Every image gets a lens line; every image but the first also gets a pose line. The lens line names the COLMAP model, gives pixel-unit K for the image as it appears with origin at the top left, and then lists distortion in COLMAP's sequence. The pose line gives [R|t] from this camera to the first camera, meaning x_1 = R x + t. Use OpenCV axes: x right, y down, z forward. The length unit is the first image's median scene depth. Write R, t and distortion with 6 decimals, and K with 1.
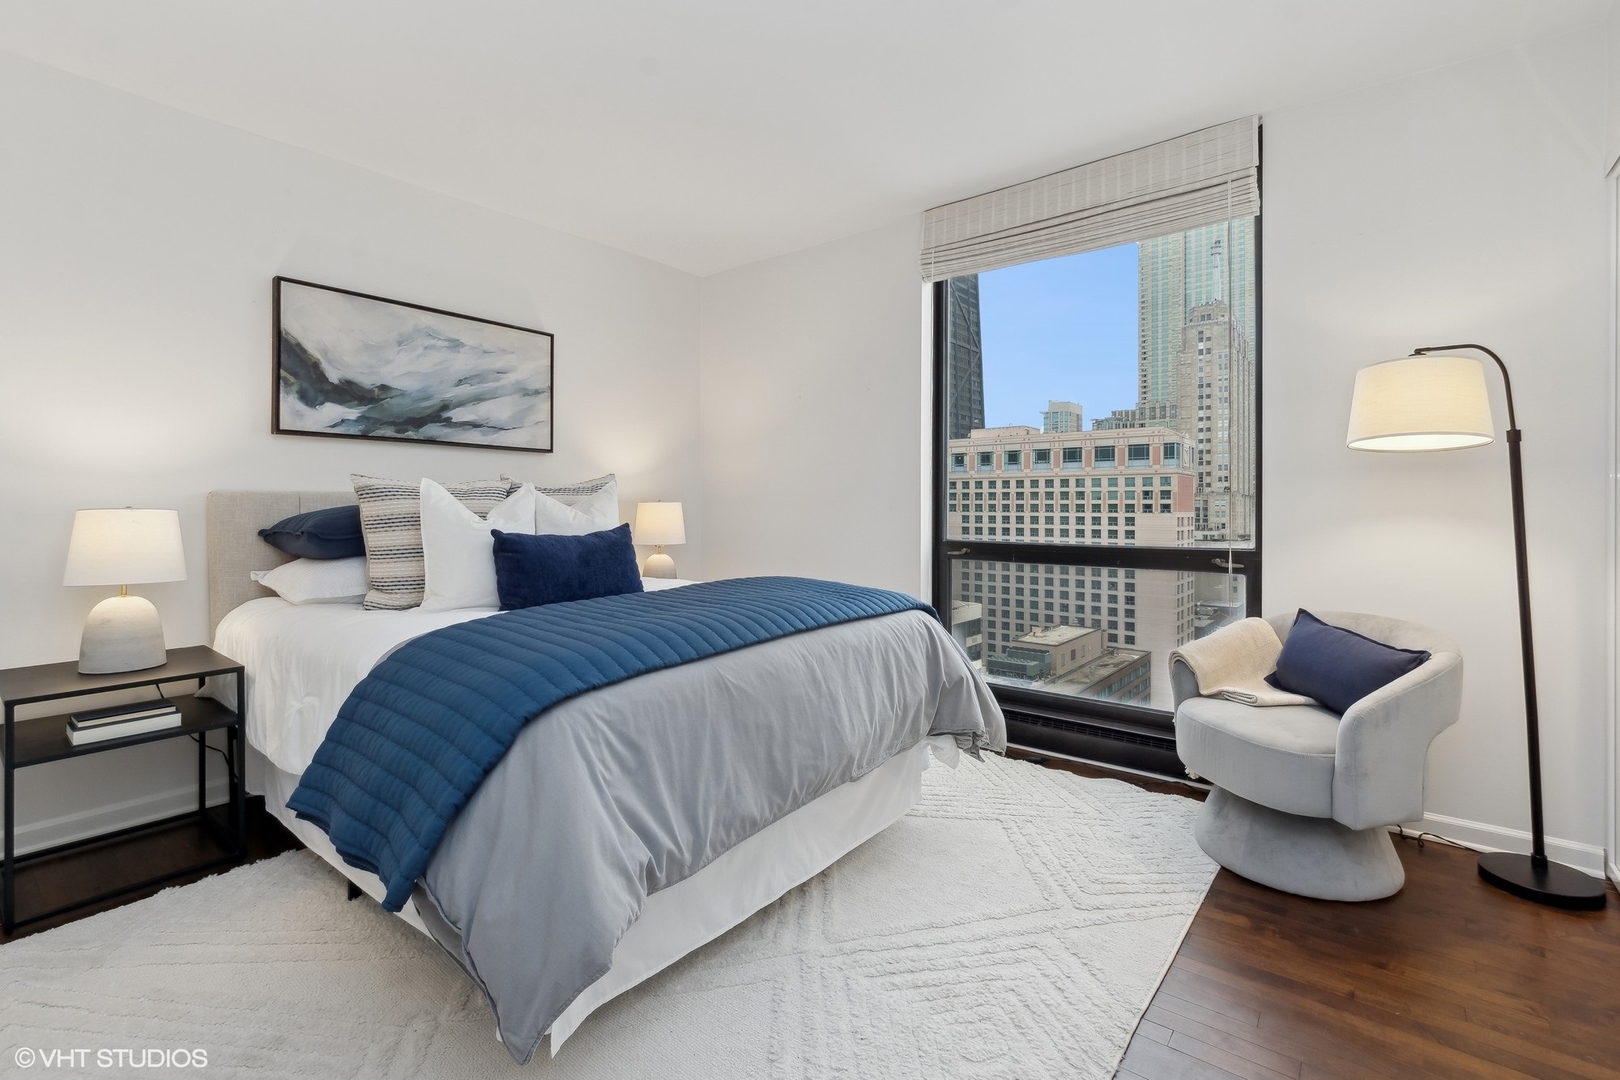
lens RADIAL K [[743.8, 0, 819.6], [0, 743.8, 500.9], [0, 0, 1]] dist [-0.002887, -0.001575]
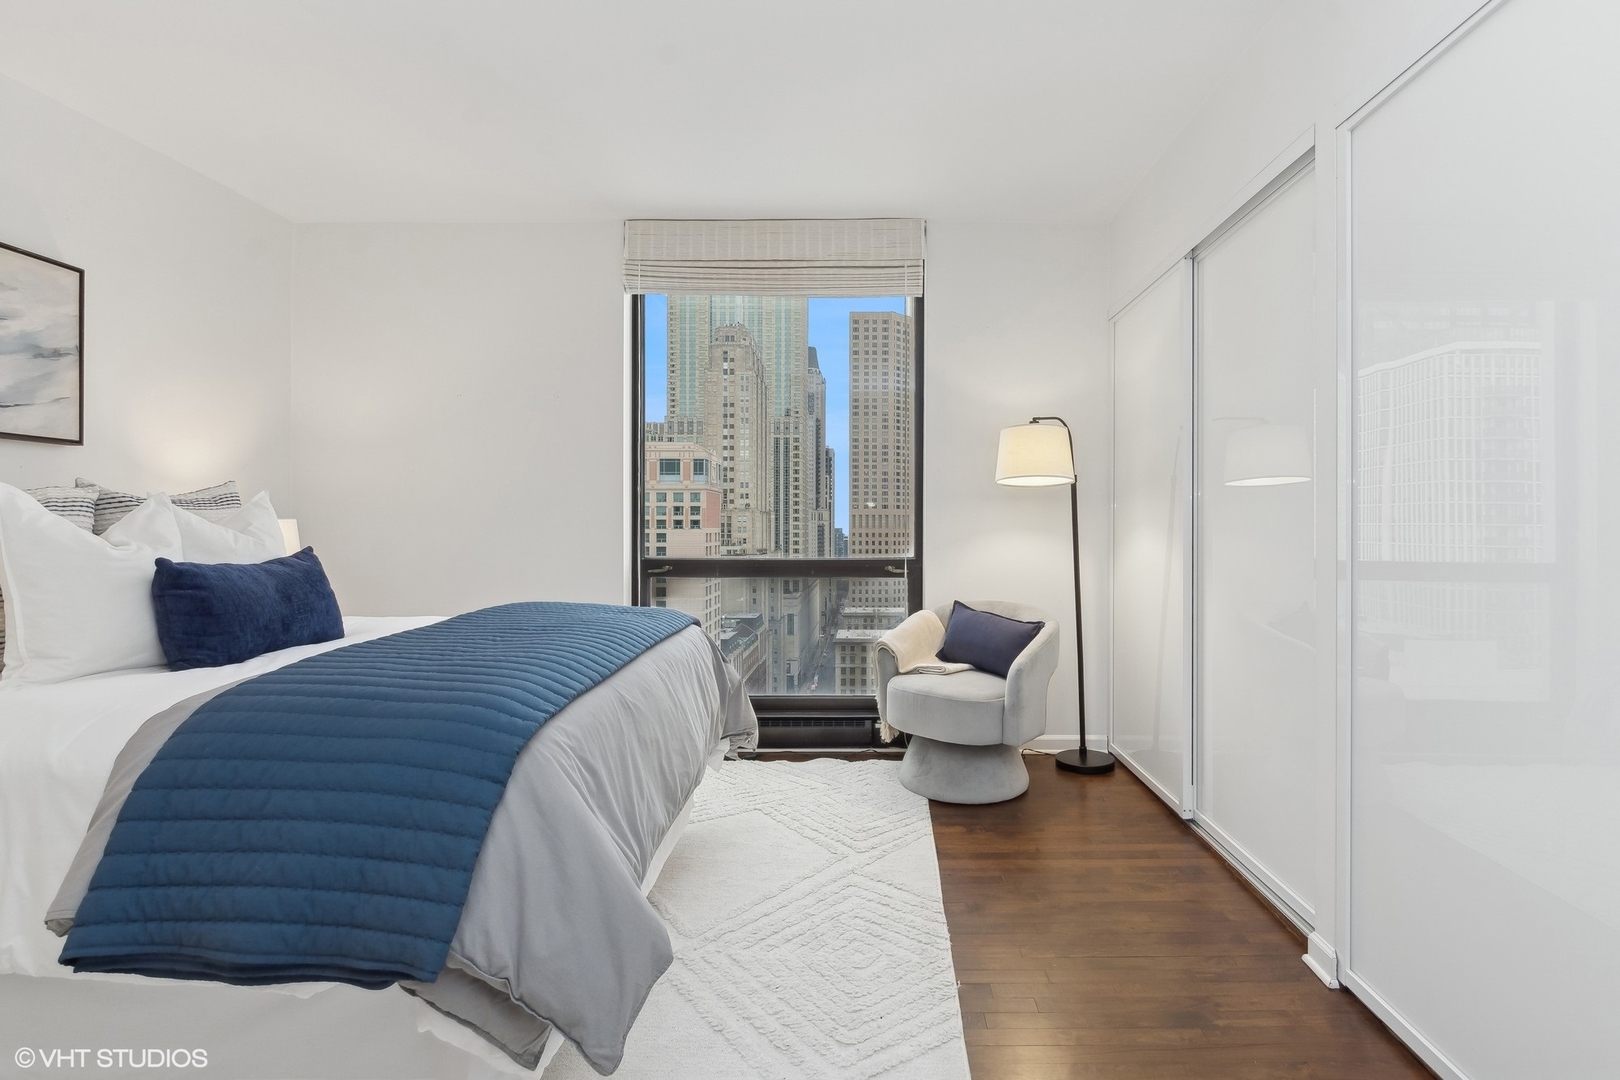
lens RADIAL K [[829.3, 0, 867.4], [0, 829.3, 519.5], [0, 0, 1]] dist [-0.006035, -0.003379]
pose [[0.770169, 0.002436, 0.637835, -0.401653], [-0.005496, 0.999981, 0.002818, -0.004363], [-0.637816, -0.005676, 0.770168, -0.046261]]
